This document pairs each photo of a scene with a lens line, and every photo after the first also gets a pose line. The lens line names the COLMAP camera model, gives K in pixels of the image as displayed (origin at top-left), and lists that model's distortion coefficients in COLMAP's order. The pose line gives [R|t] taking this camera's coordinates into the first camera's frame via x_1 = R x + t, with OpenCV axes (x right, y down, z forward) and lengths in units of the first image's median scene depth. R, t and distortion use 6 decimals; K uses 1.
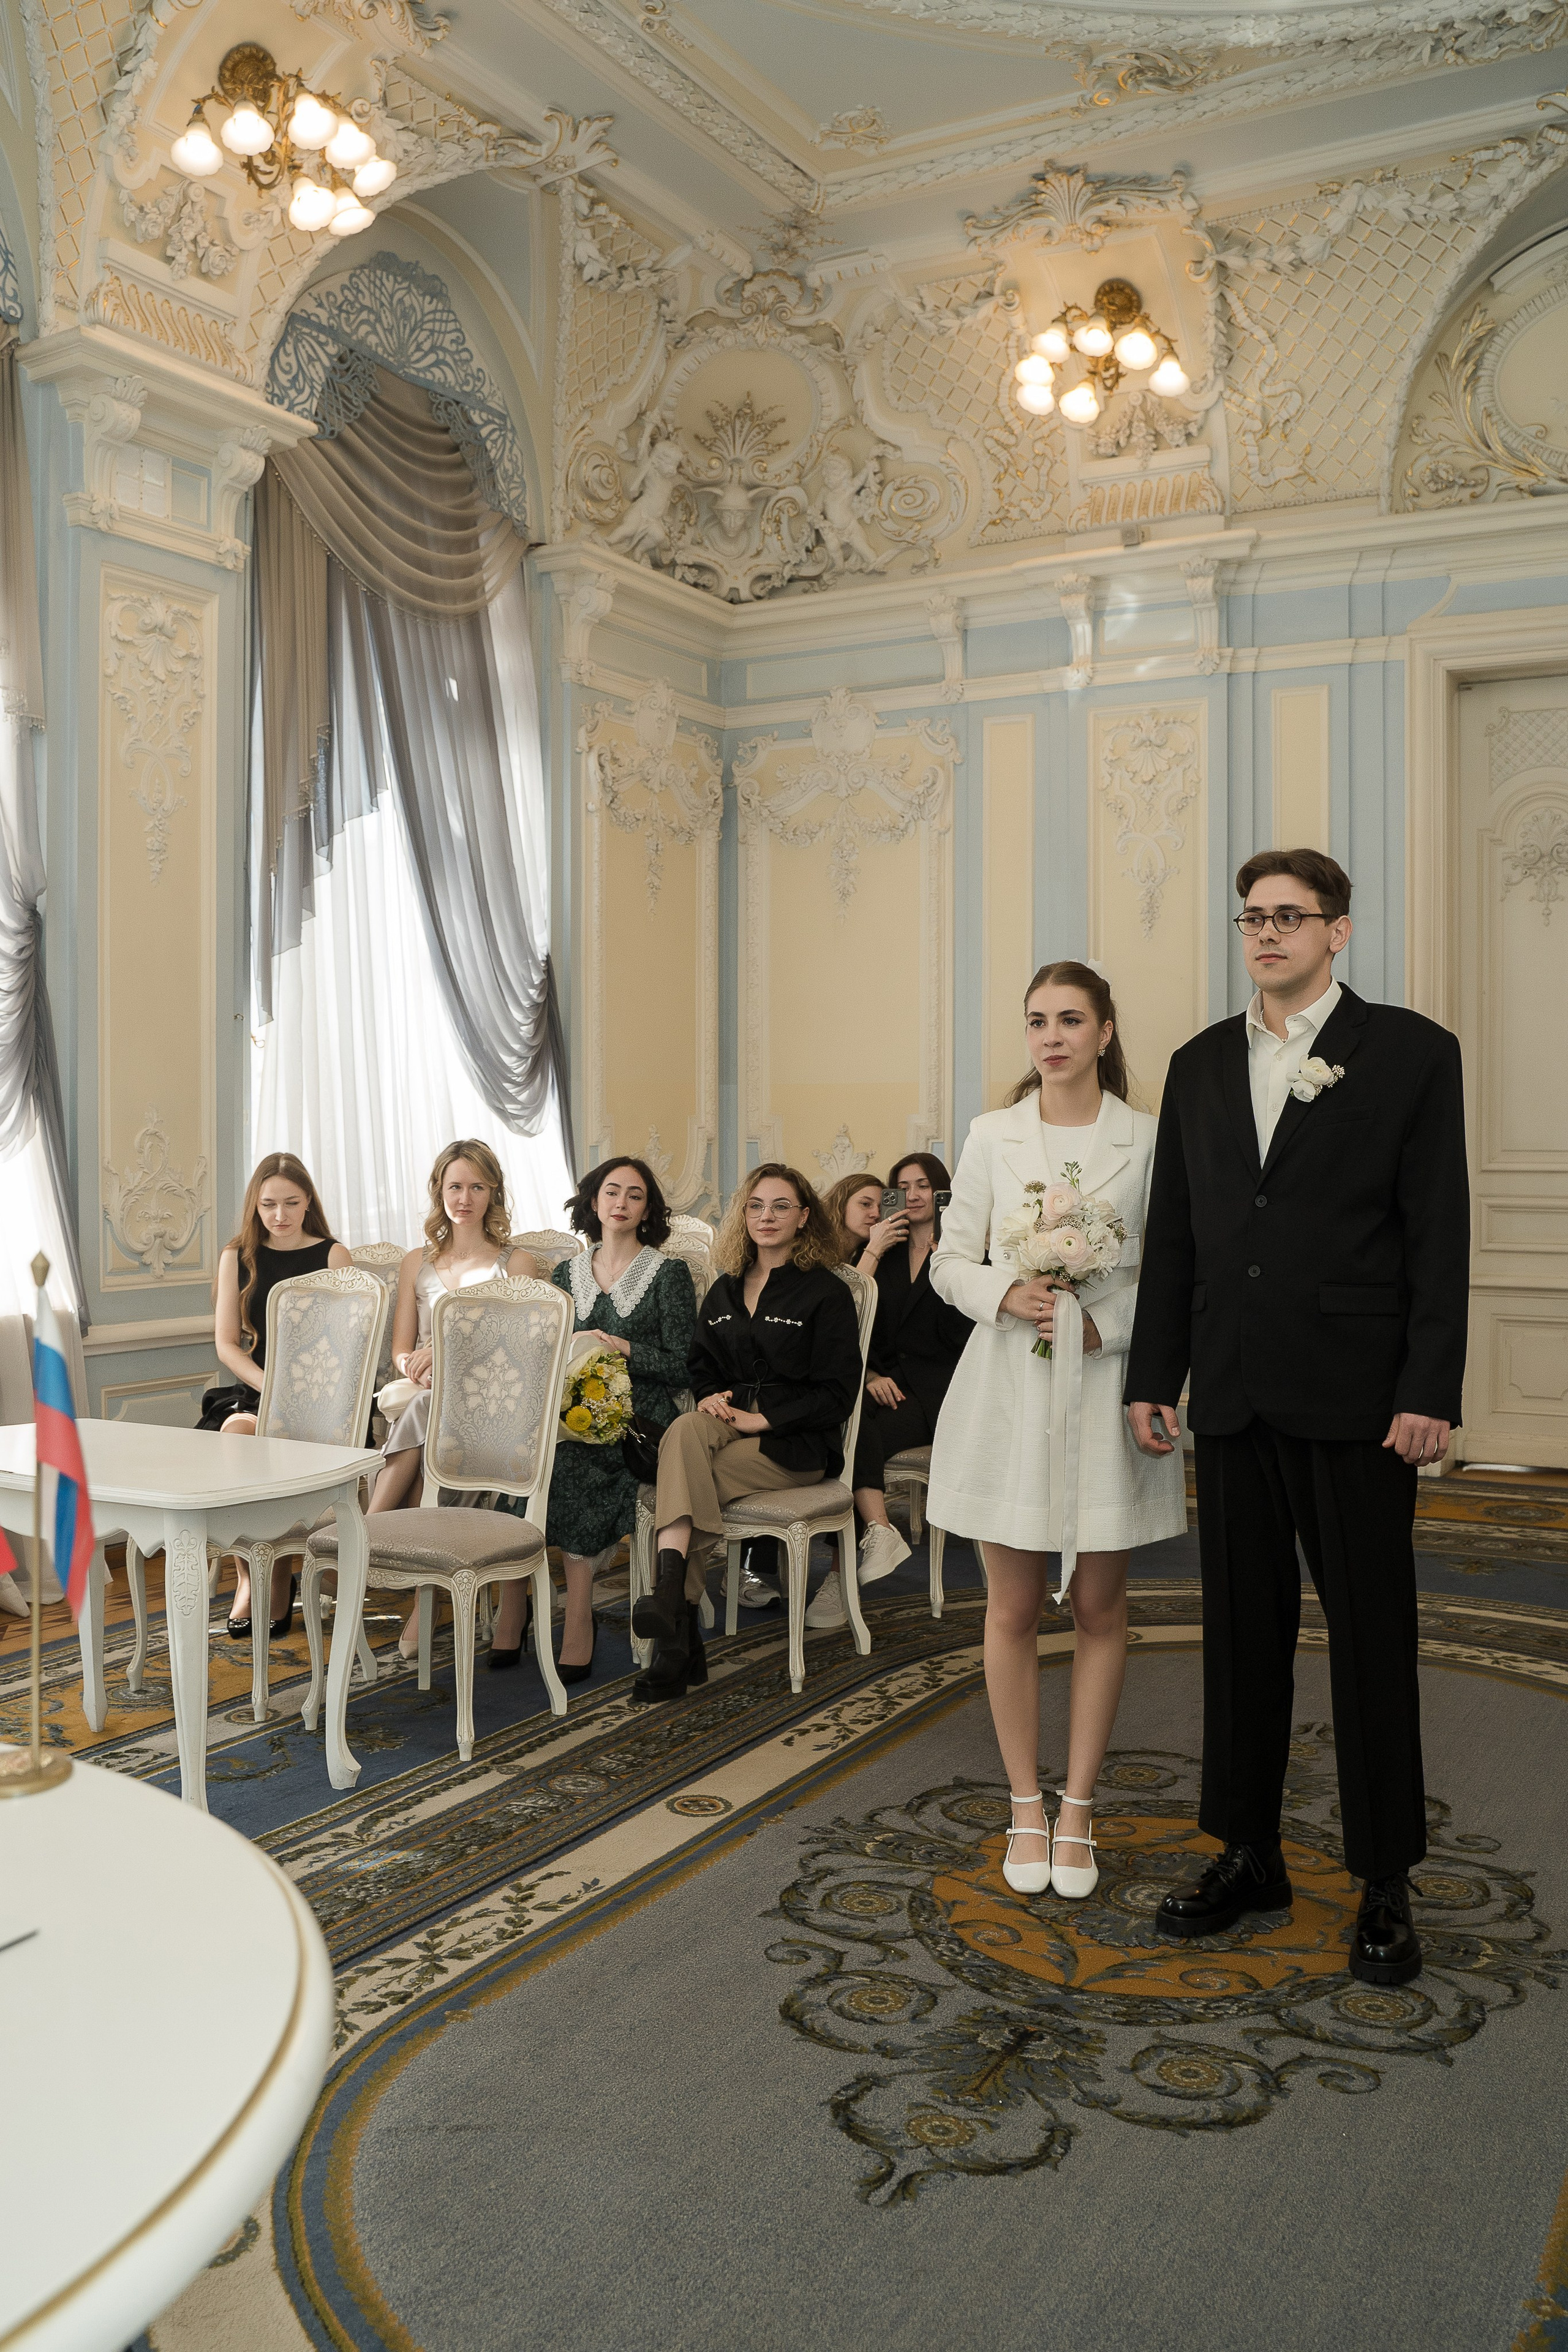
lens RADIAL K [[2487.5, 0, 729.9], [0, 2487.5, 1147.0], [0, 0, 1]] dist [-0.128110, 0.119186]
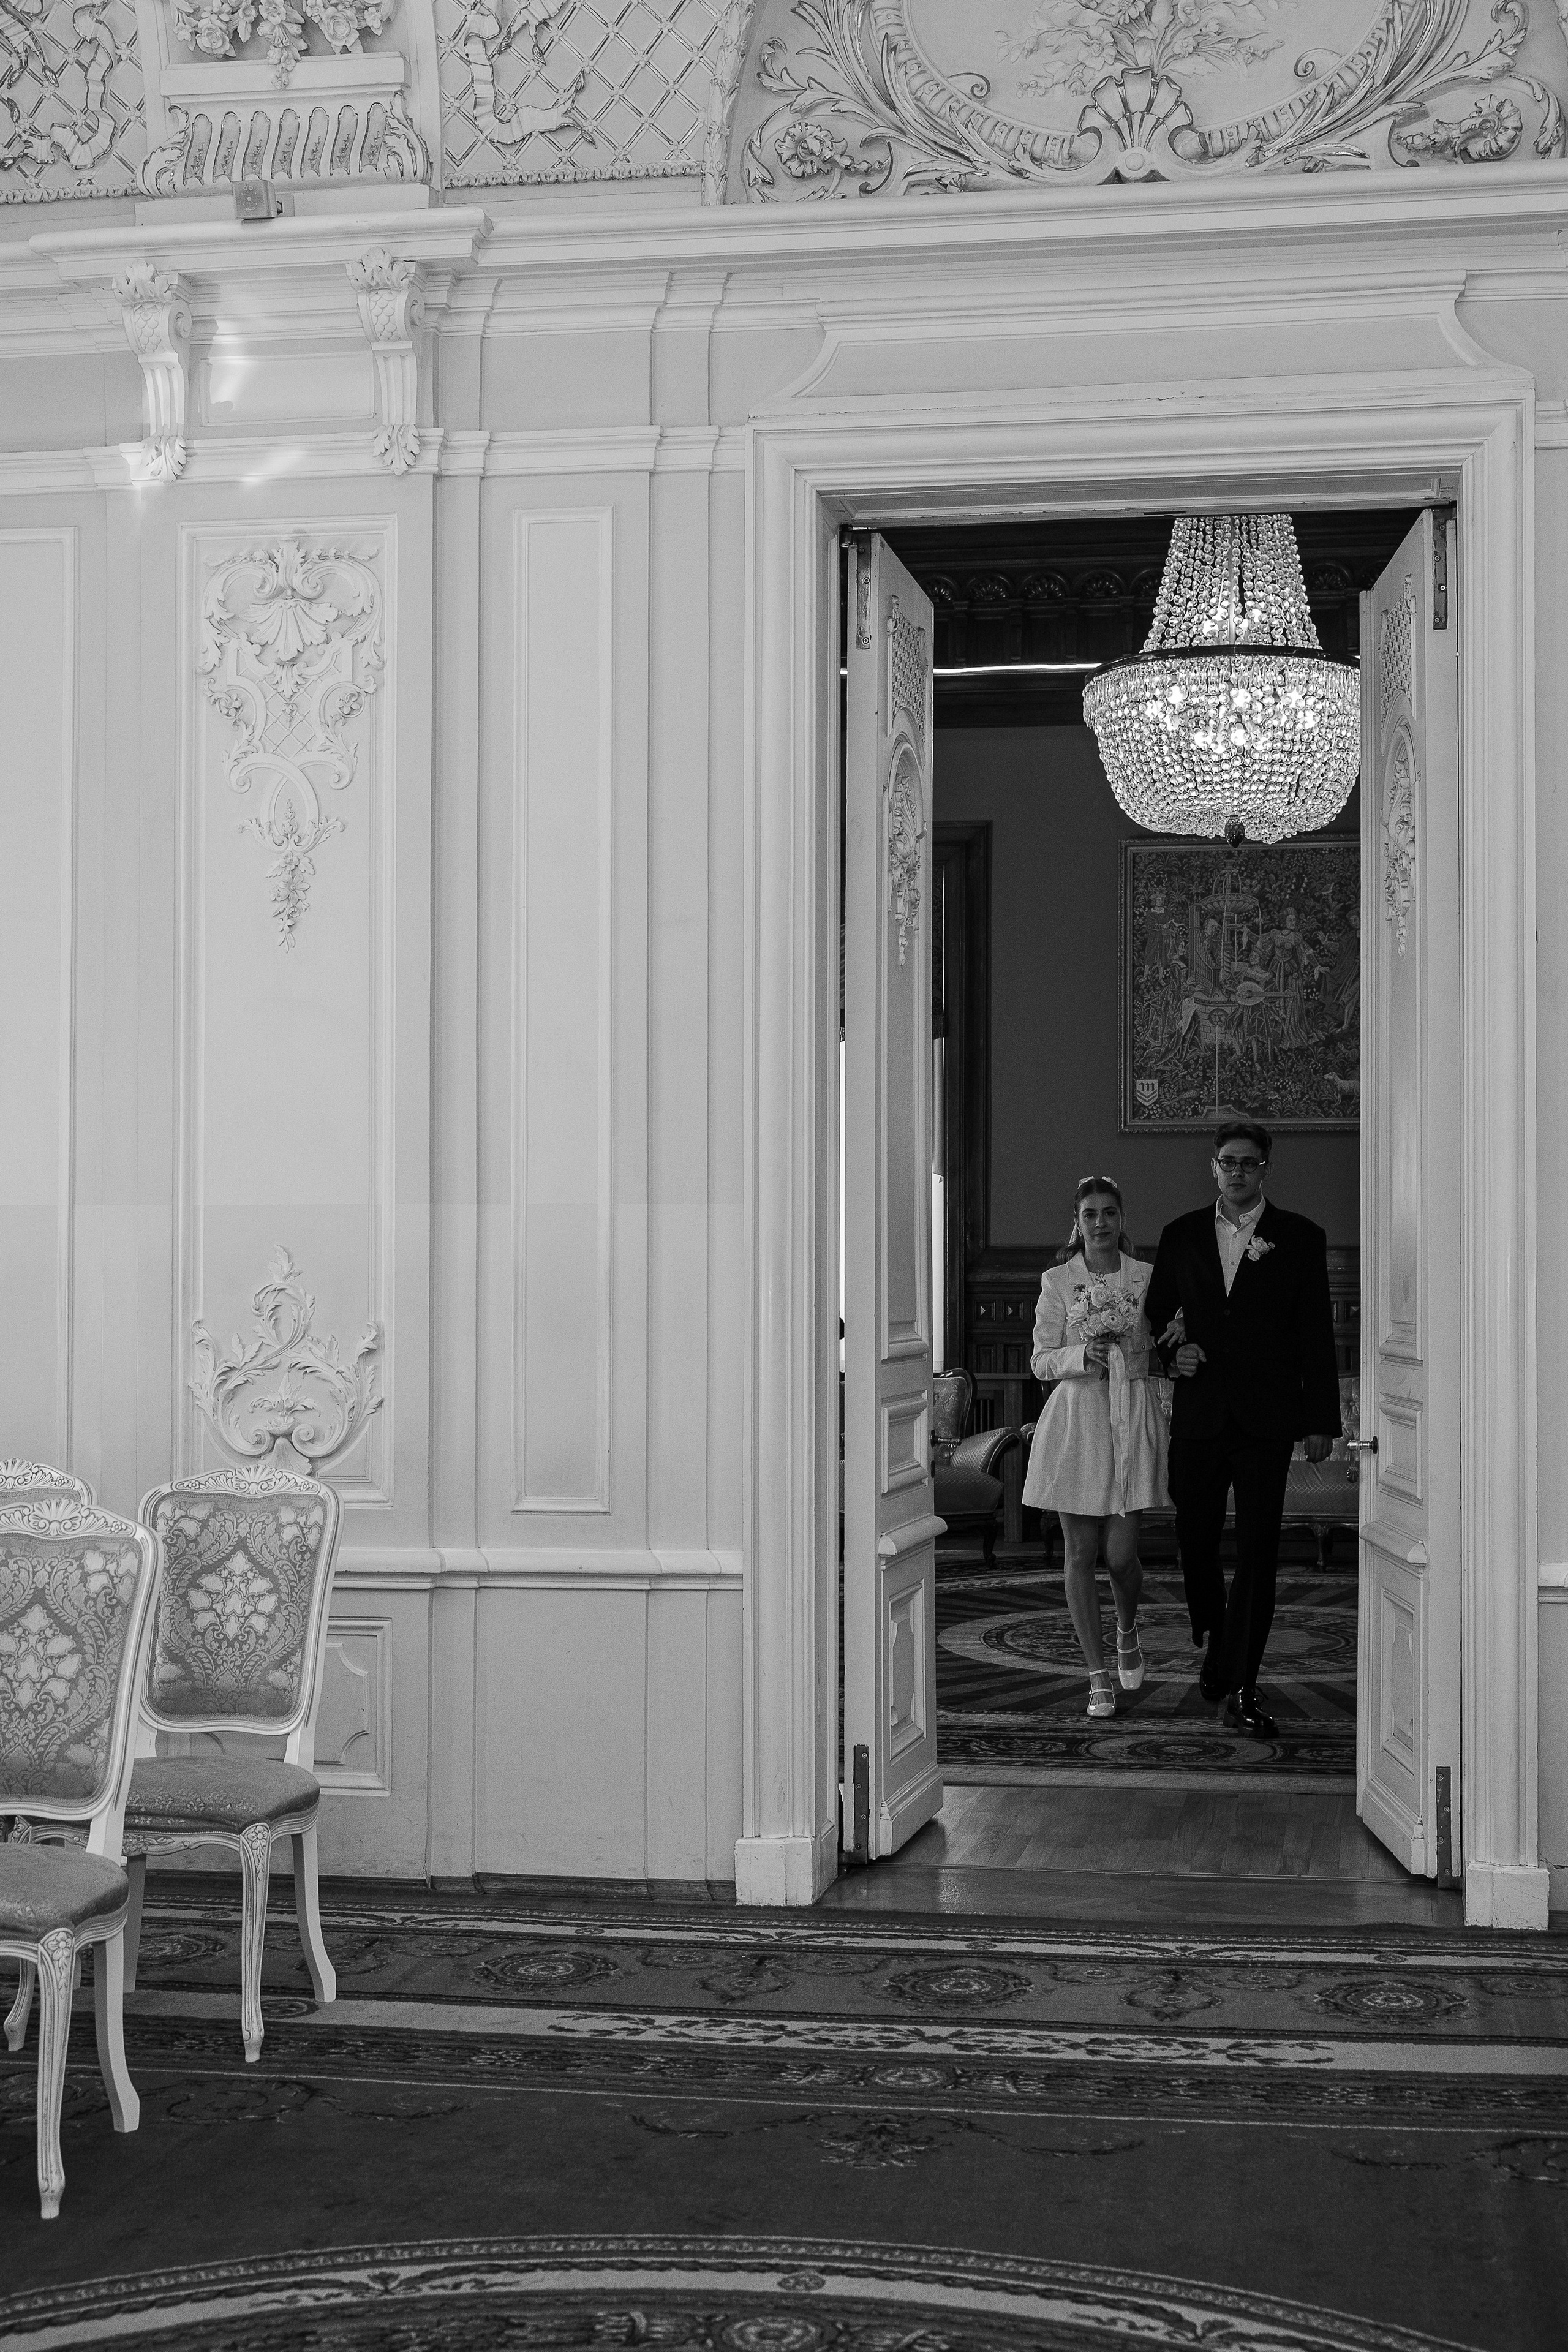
lens RADIAL K [[2515.8, 0, 792.6], [0, 2515.8, 1194.1], [0, 0, 1]] dist [0.016762, 0.000000]
pose [[0.960985, 0.004938, 0.276555, 0.123548], [0.003806, 0.999510, -0.031073, -0.011596], [-0.276573, 0.030914, 0.960495, 0.437226]]
